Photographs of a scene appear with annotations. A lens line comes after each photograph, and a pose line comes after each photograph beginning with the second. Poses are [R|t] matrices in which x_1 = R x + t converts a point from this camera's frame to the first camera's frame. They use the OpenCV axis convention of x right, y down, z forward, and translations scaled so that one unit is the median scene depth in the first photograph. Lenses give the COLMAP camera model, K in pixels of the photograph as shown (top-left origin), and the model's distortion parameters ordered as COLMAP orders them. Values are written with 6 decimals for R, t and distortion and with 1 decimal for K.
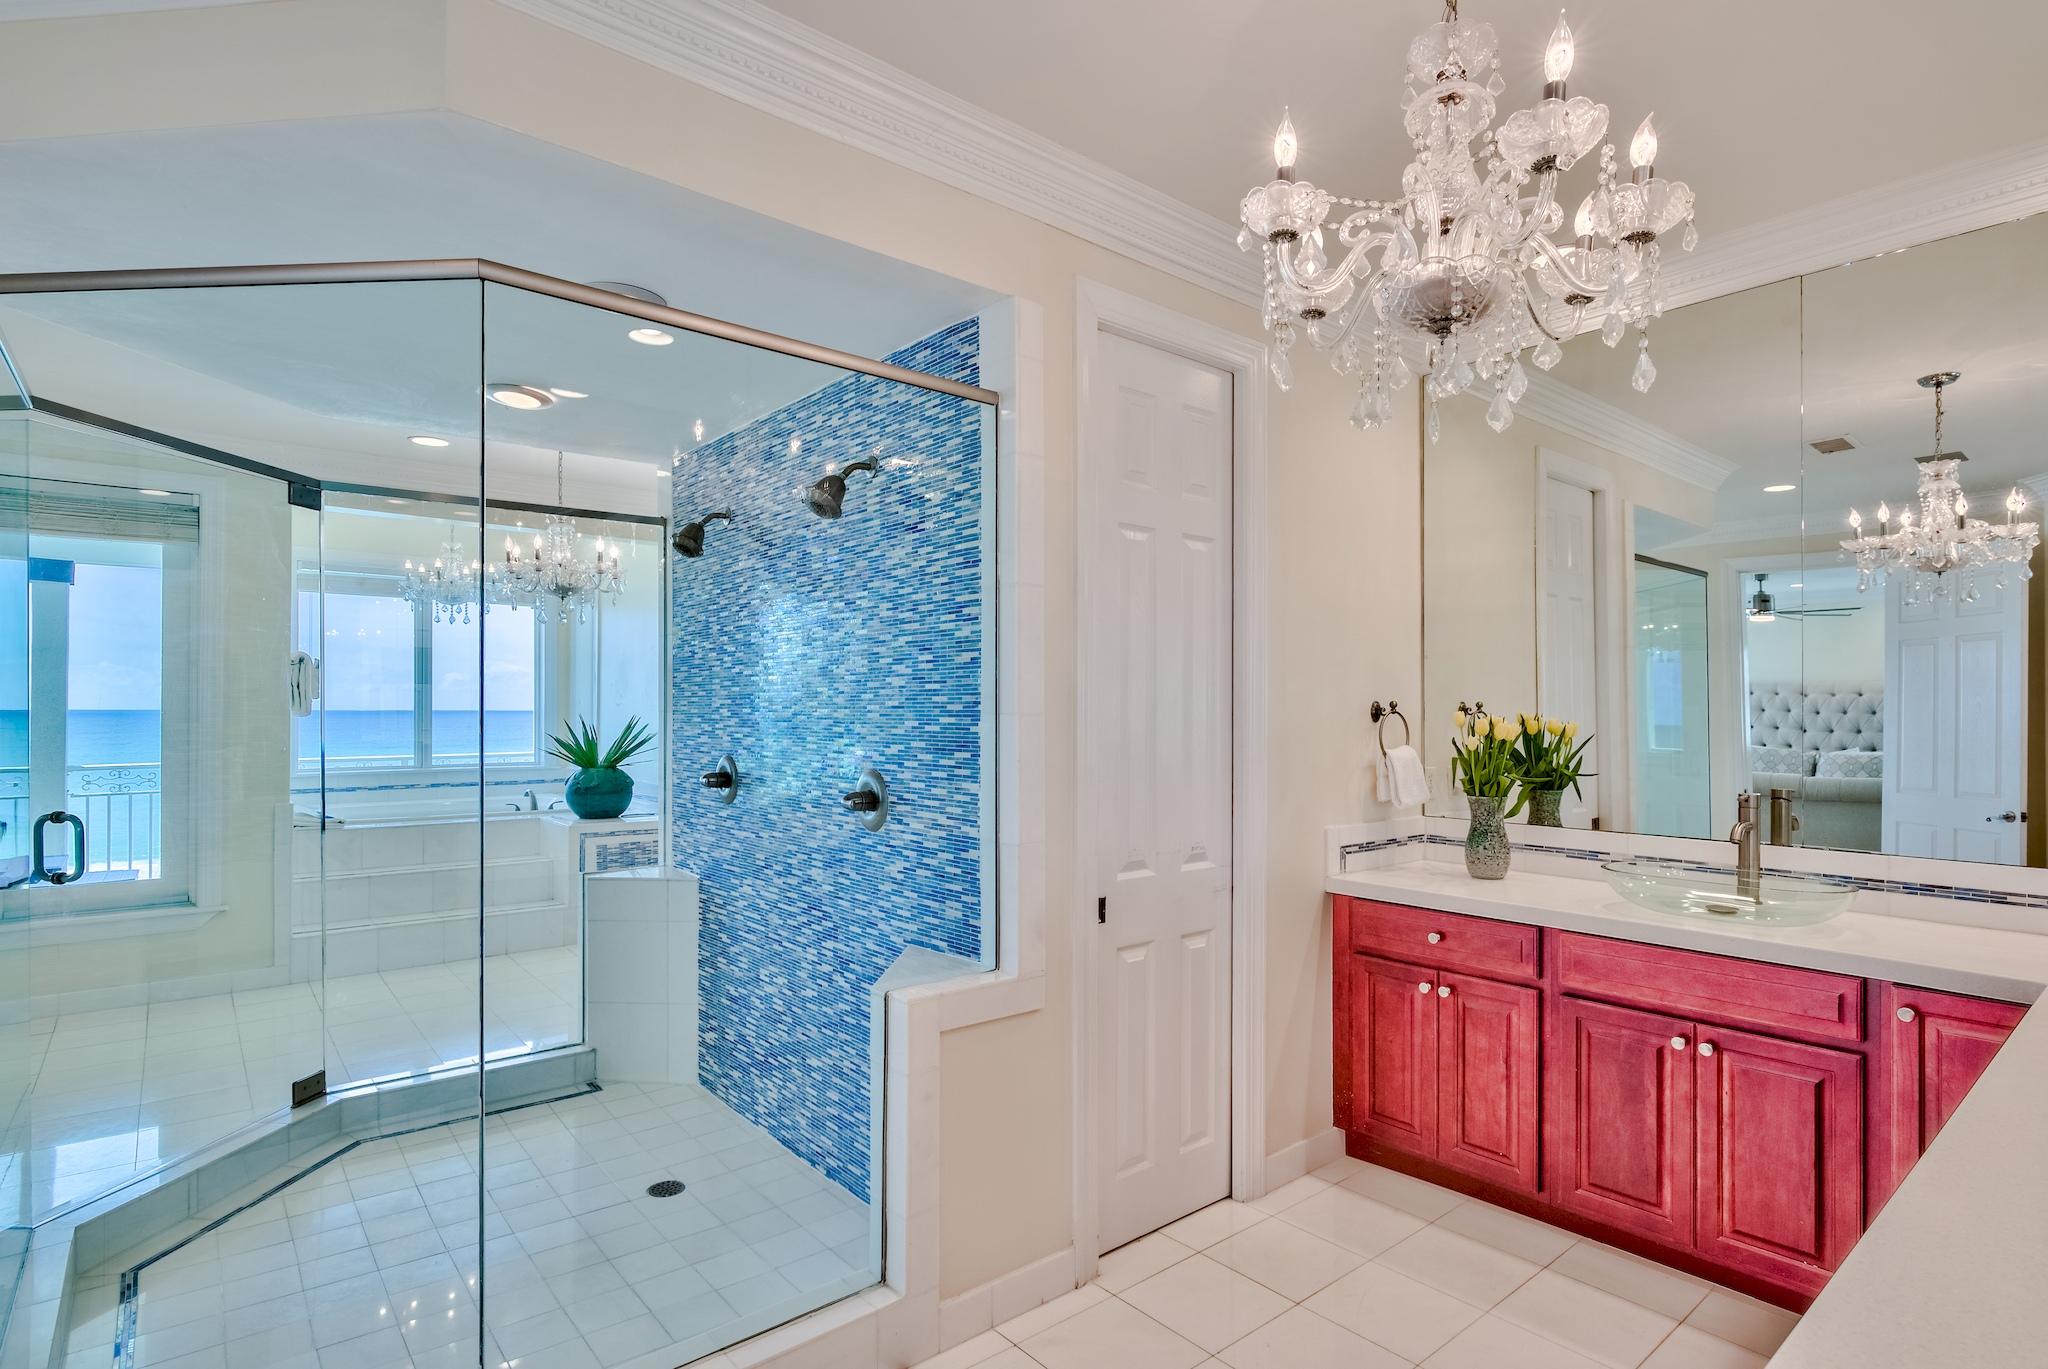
lens RADIAL K [[1020.2, 0, 1036.9], [0, 1020.2, 689.0], [0, 0, 1]] dist [-0.003959, -0.000253]
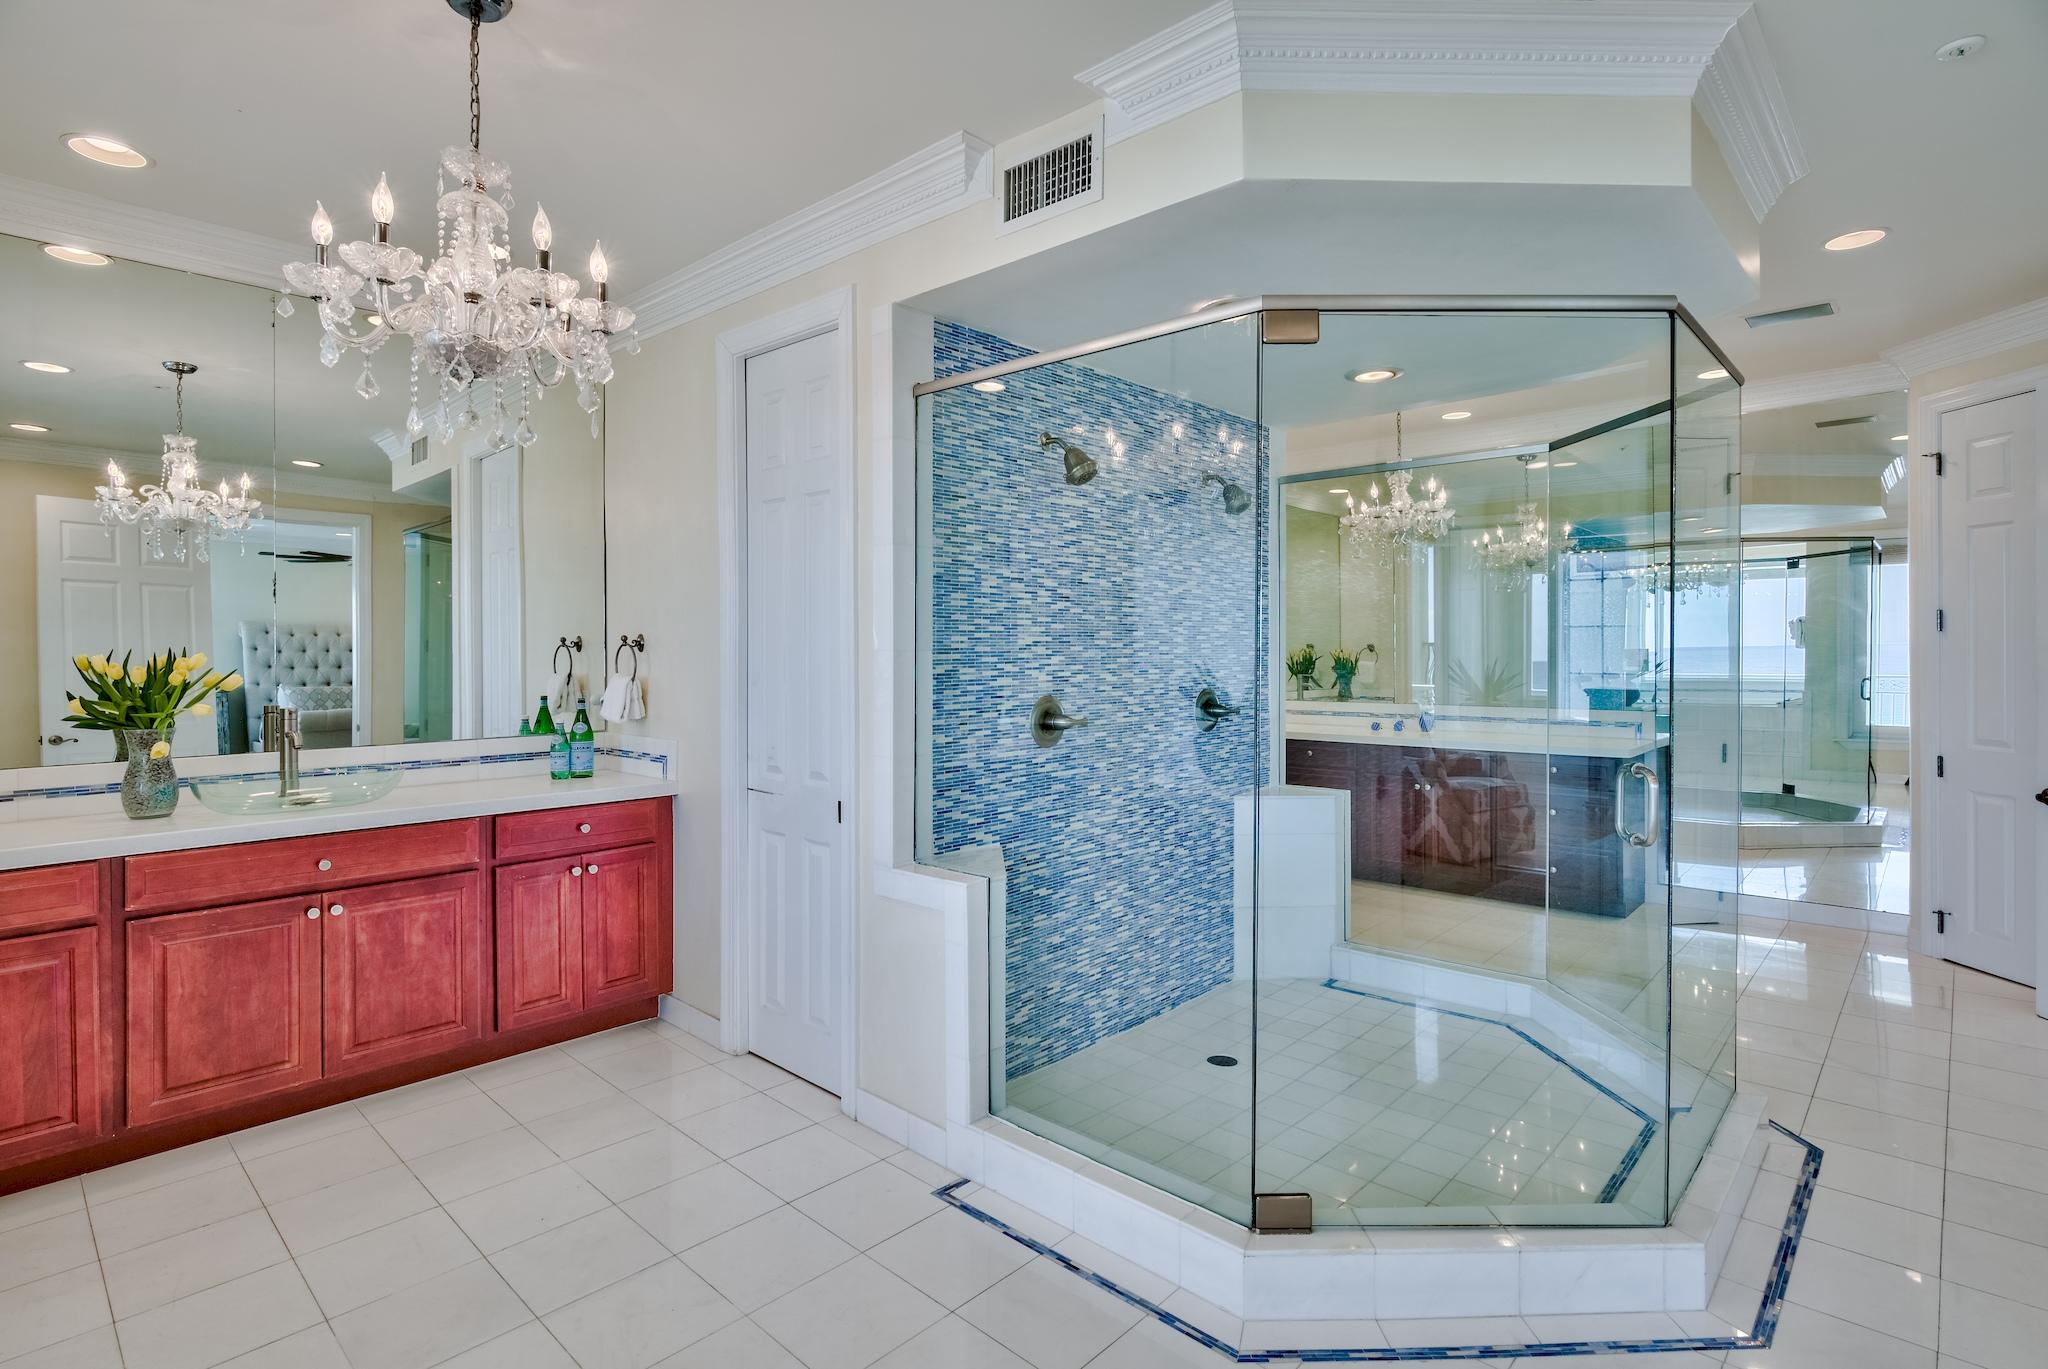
lens RADIAL K [[1002.8, 0, 1020.4], [0, 1002.8, 672.9], [0, 0, 1]] dist [0.000201, -0.000238]
pose [[-0.112837, -0.007312, 0.993587, -1.245330], [-0.000627, 0.999973, 0.007288, 0.037718], [-0.993613, 0.000199, -0.112838, 1.151647]]
